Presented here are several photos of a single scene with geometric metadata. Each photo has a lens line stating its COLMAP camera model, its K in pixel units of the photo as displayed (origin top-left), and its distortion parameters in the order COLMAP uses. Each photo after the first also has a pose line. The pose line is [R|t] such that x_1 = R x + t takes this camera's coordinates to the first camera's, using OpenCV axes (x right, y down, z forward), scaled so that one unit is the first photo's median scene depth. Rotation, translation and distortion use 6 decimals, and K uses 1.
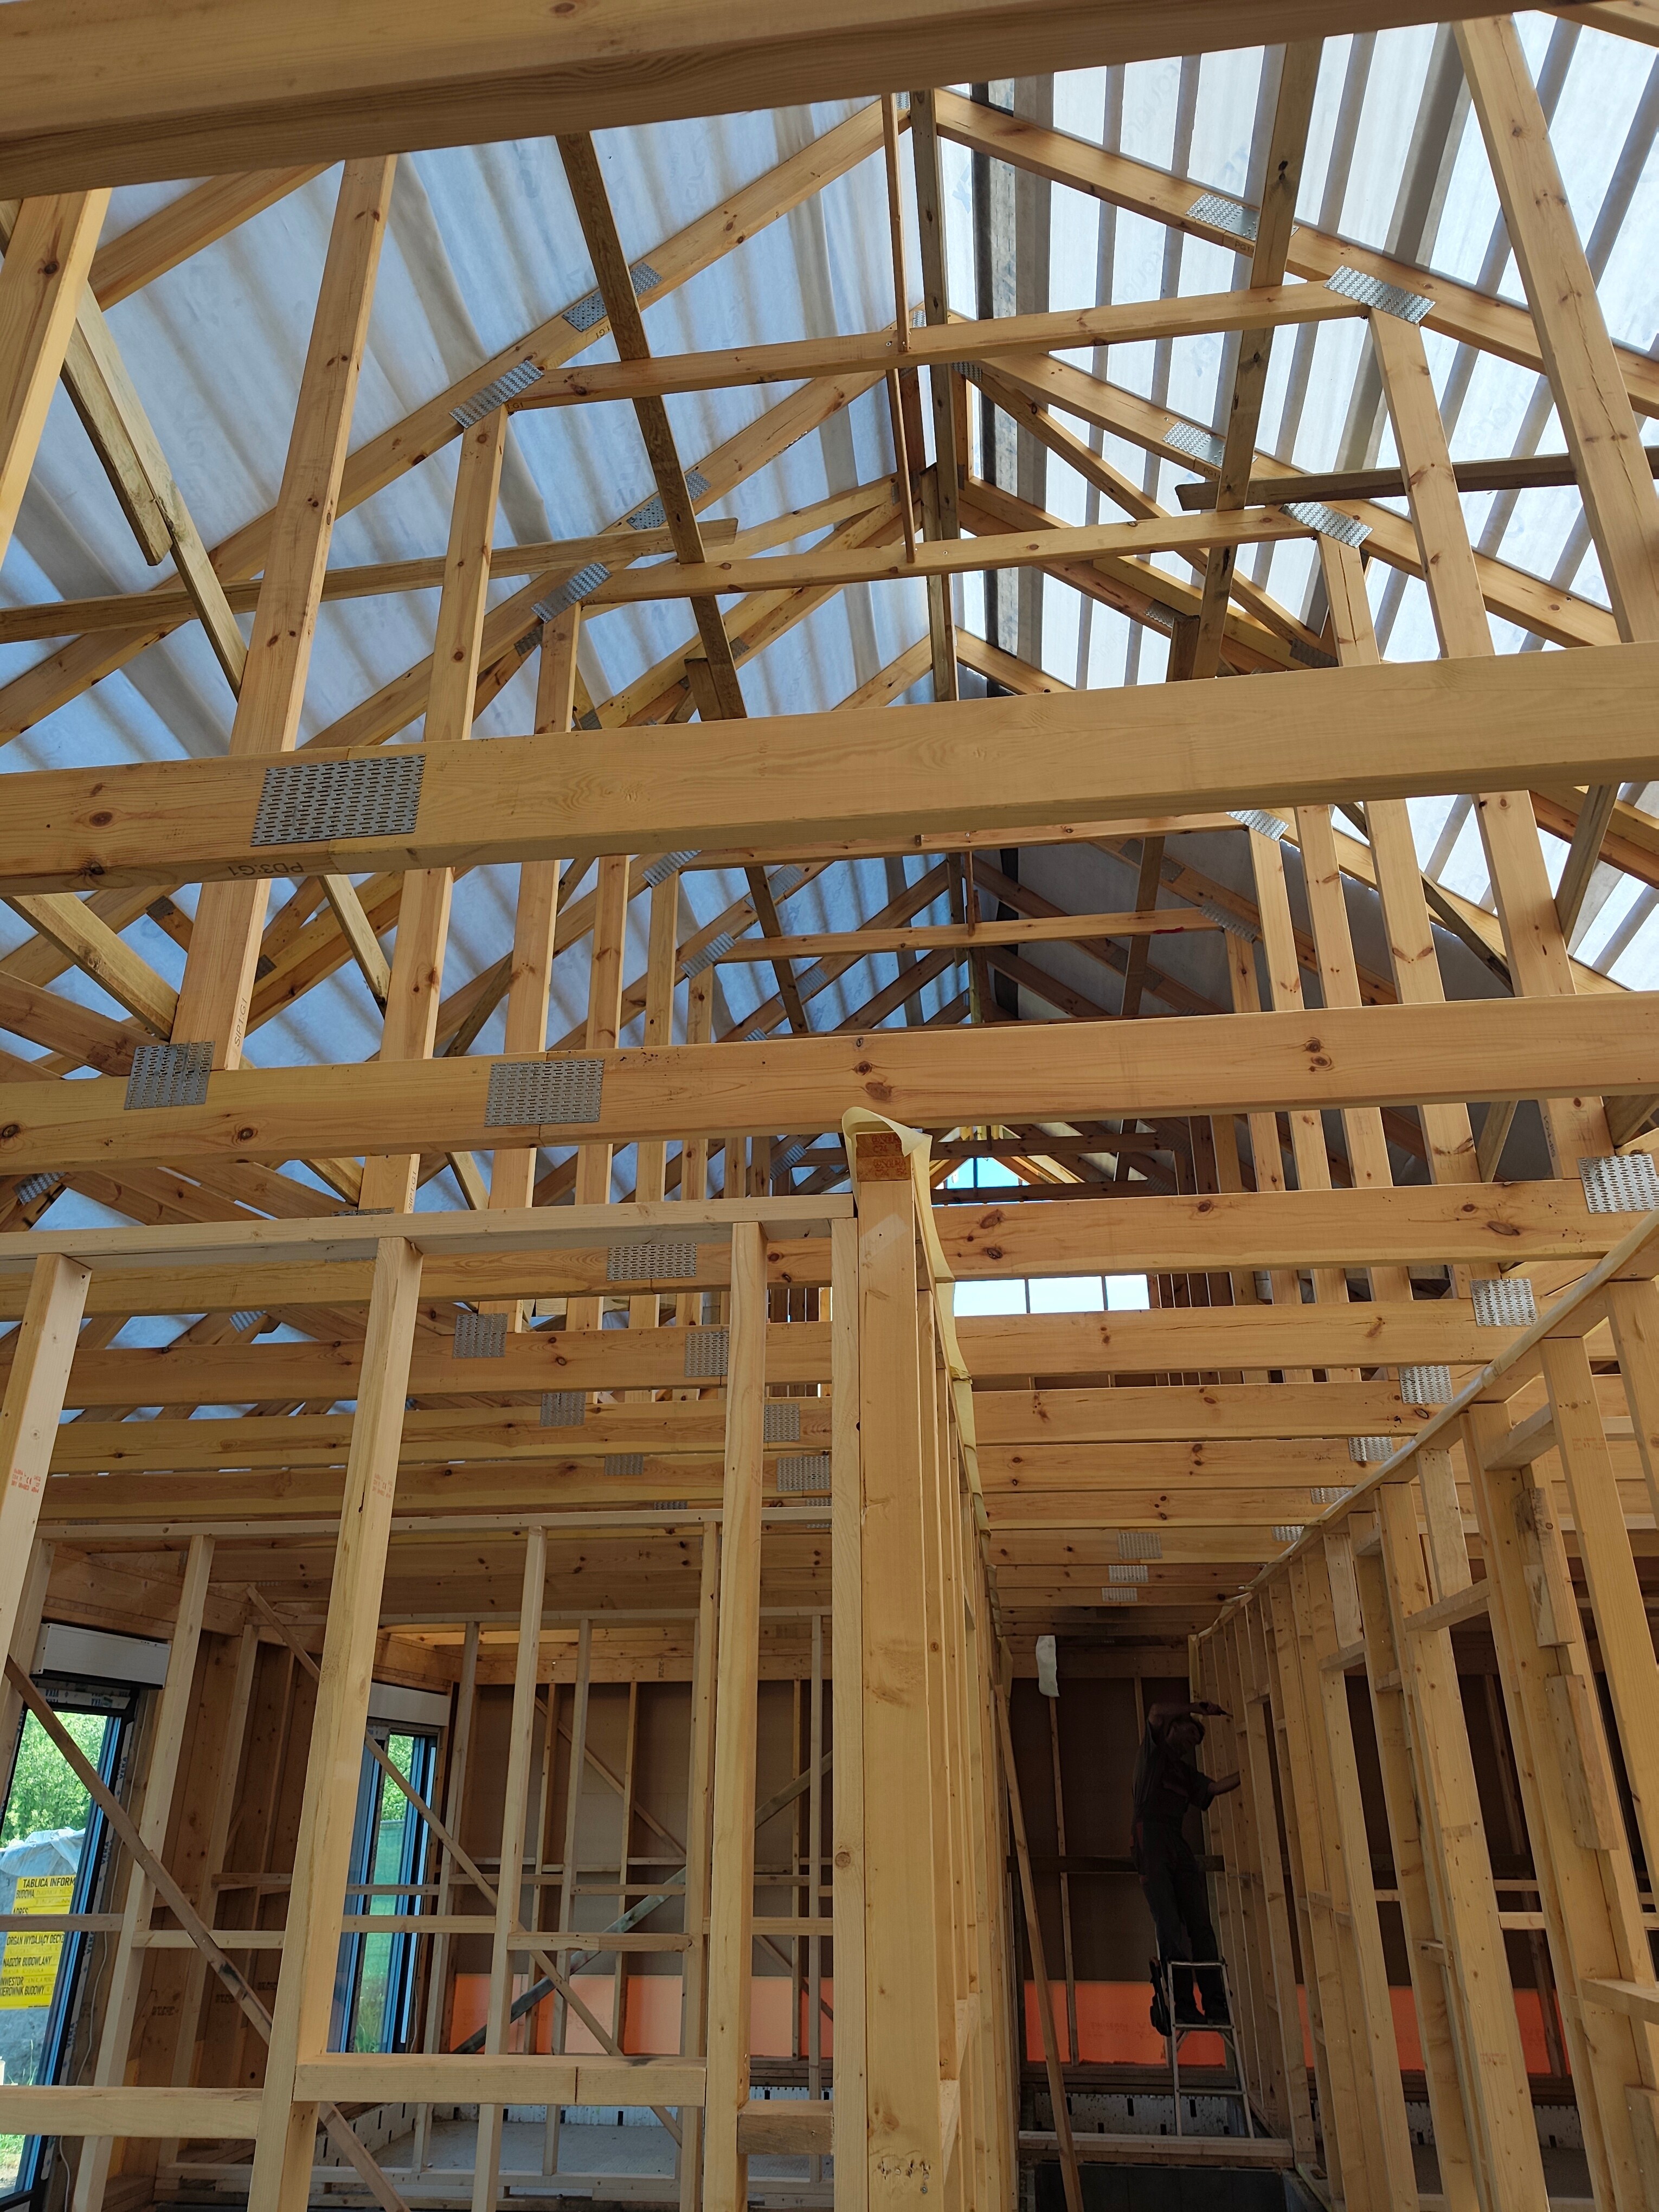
lens RADIAL K [[1488.1, 0, 832.7], [0, 1488.1, 1081.1], [0, 0, 1]] dist [0.003354, -0.000708]
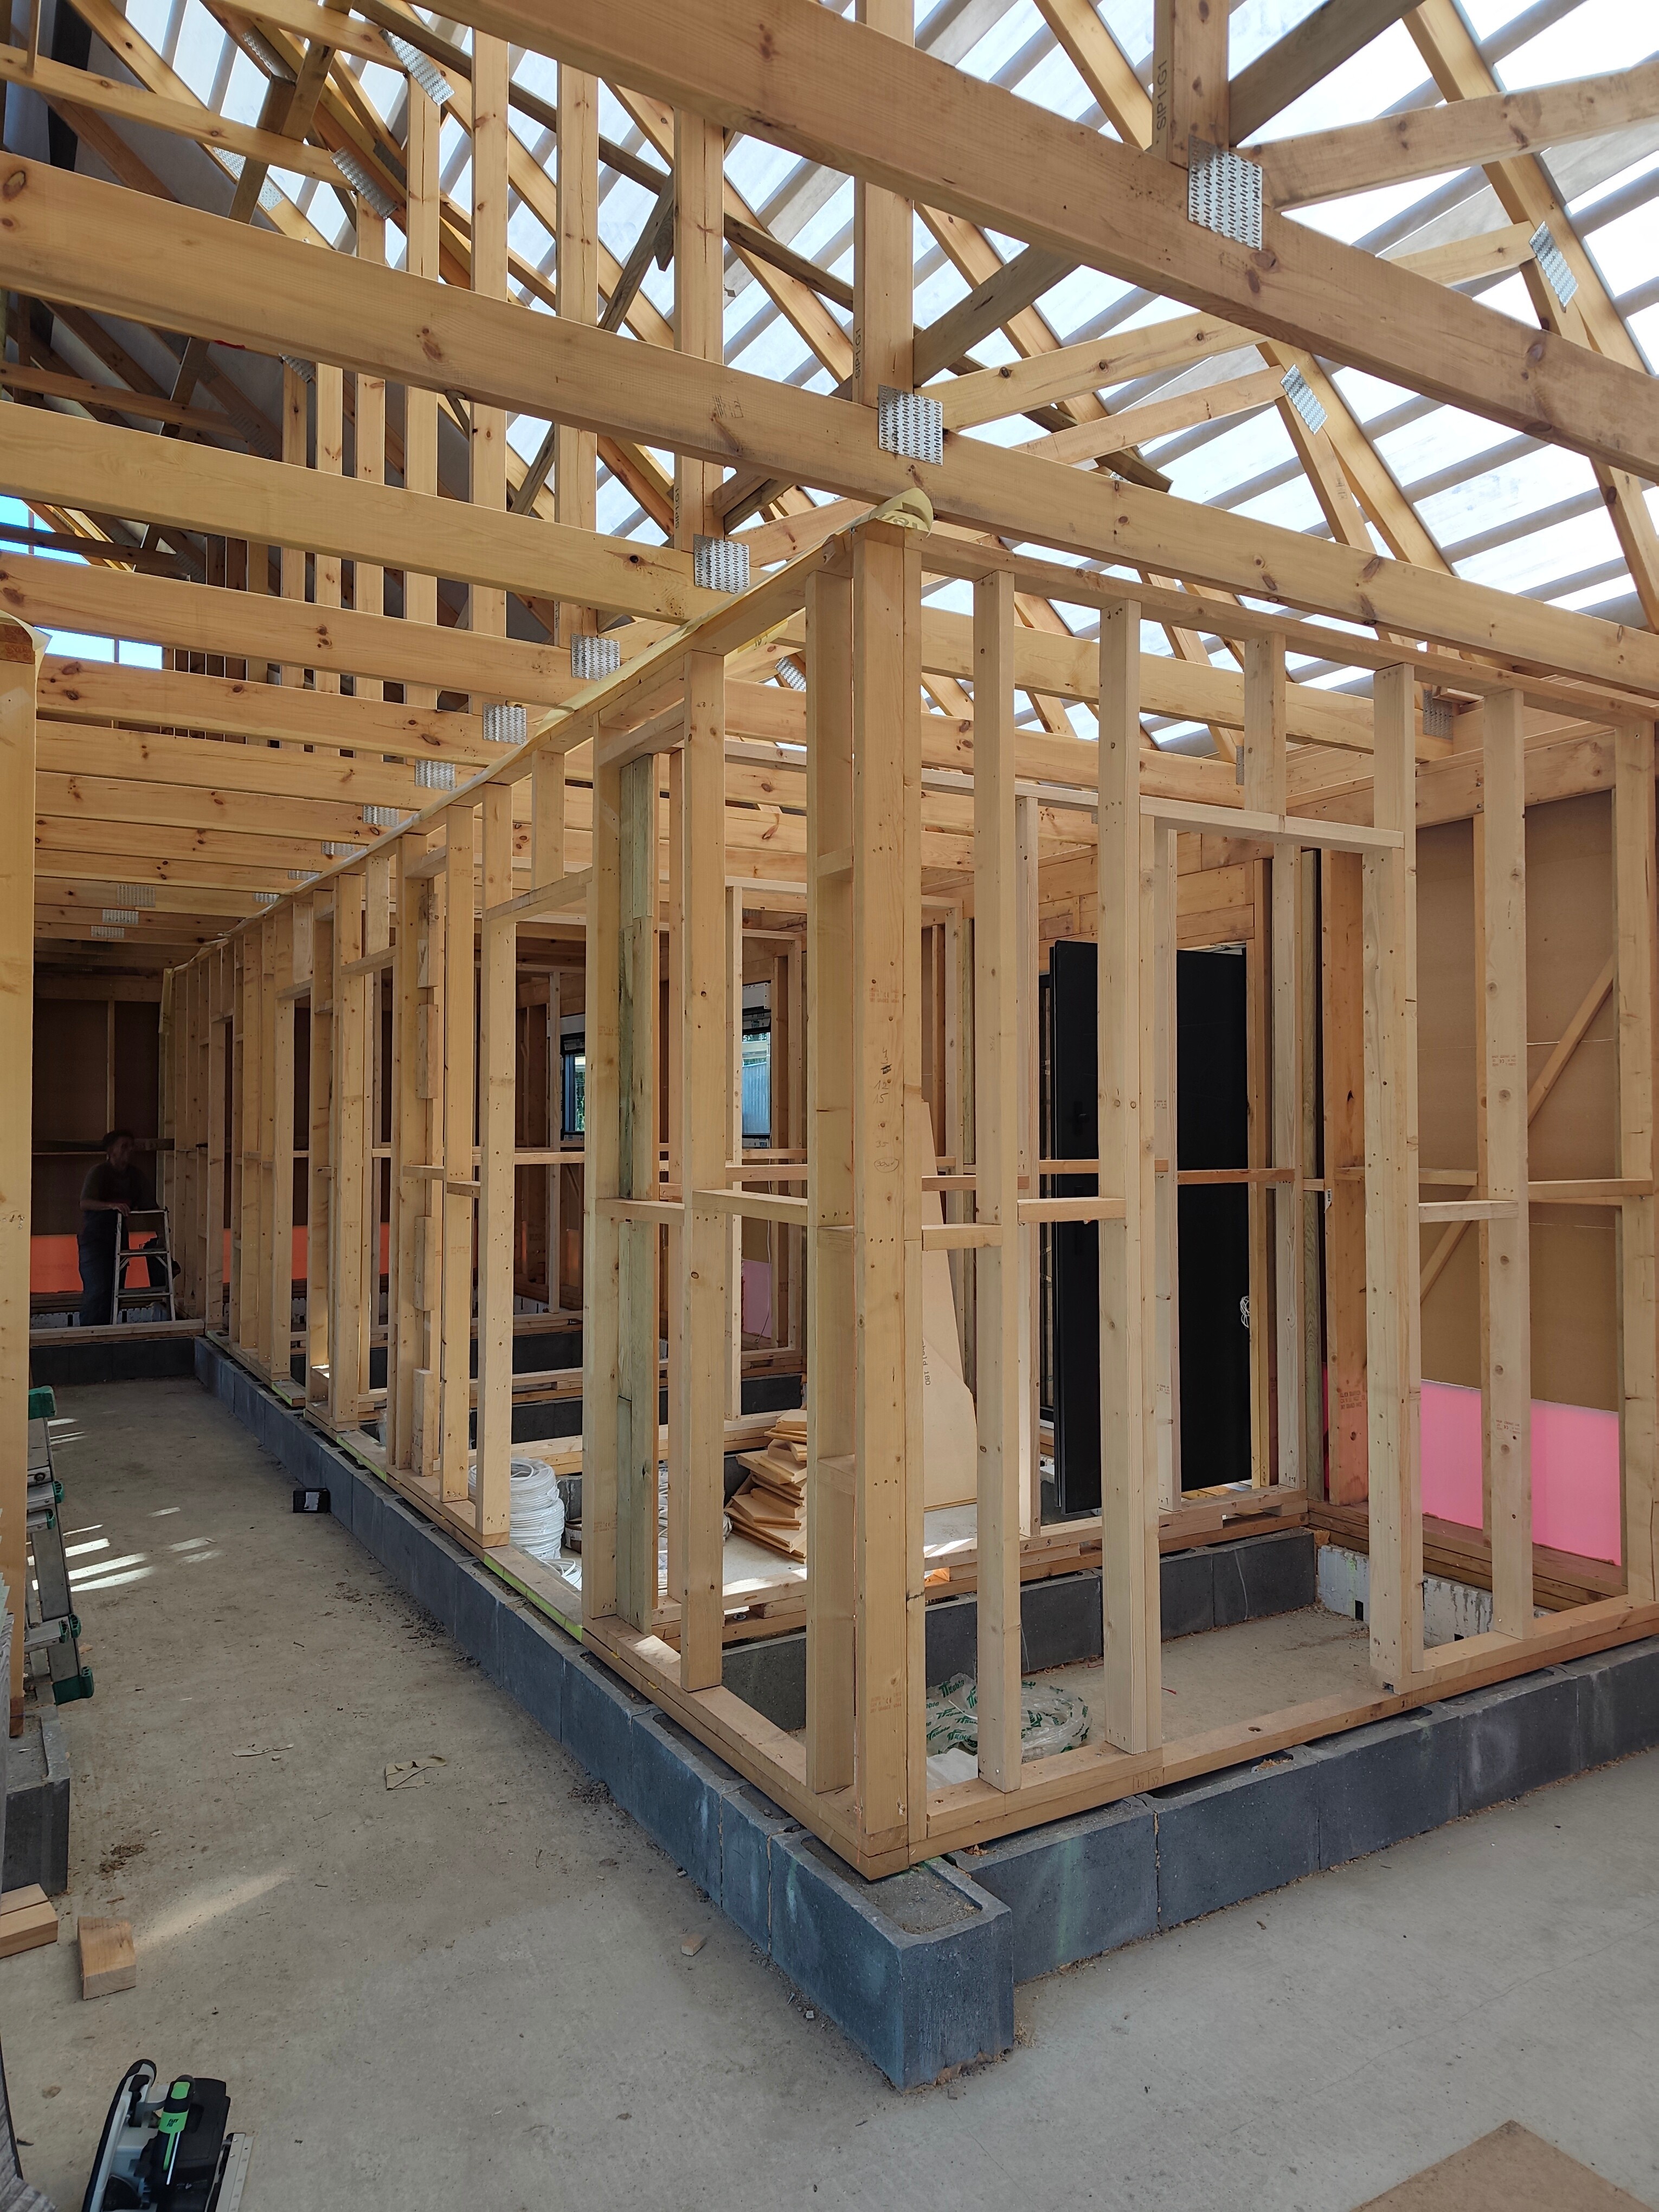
lens RADIAL K [[1488.1, 0, 832.7], [0, 1488.1, 1081.1], [0, 0, 1]] dist [0.003354, -0.000708]
pose [[0.794613, 0.014796, 0.606936, -0.084584], [-0.263248, 0.909233, 0.322485, -0.098221], [-0.547075, -0.416025, 0.726383, -0.271469]]
